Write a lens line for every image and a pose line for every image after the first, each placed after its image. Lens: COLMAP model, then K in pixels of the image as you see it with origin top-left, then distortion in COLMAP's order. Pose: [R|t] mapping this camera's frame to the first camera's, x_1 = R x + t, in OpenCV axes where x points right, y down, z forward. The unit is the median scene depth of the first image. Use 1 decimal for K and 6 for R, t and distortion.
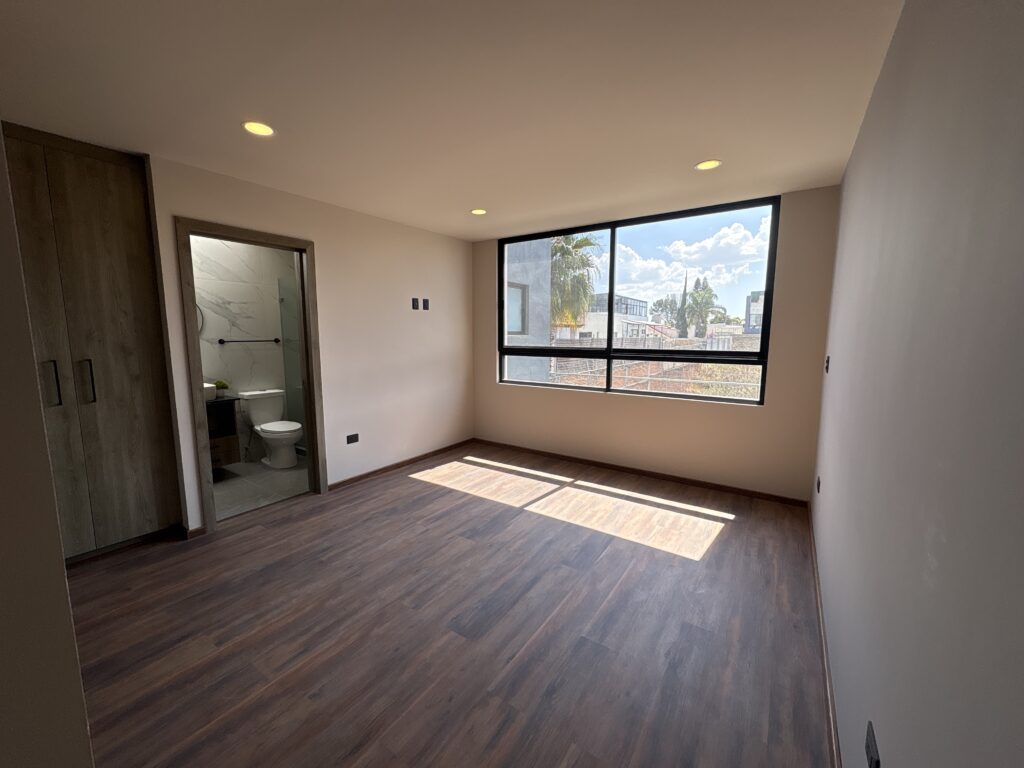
lens RADIAL K [[406.4, 0, 512.3], [0, 406.4, 383.9], [0, 0, 1]] dist [-0.002103, -0.000698]
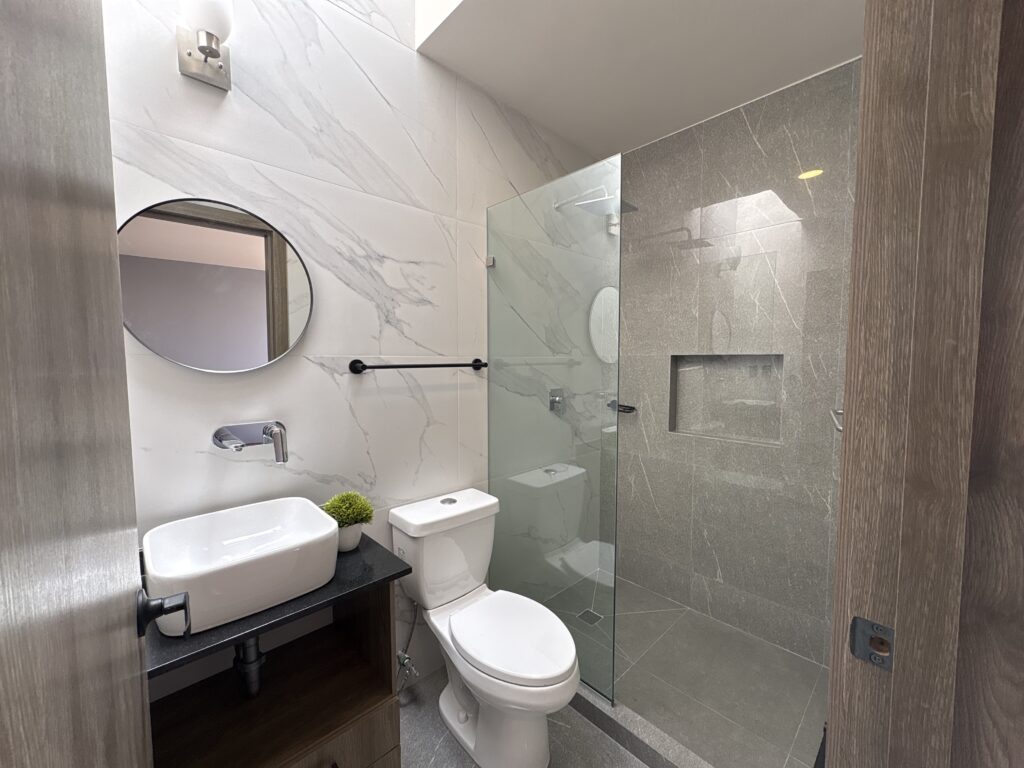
lens RADIAL K [[406.4, 0, 511.8], [0, 406.4, 384.6], [0, 0, 1]] dist [-0.002103, -0.000698]
pose [[0.976606, 0.014467, -0.214548, -0.482876], [-0.027162, 0.998042, -0.056339, -0.068973], [0.213313, 0.060849, 0.975087, 0.651106]]
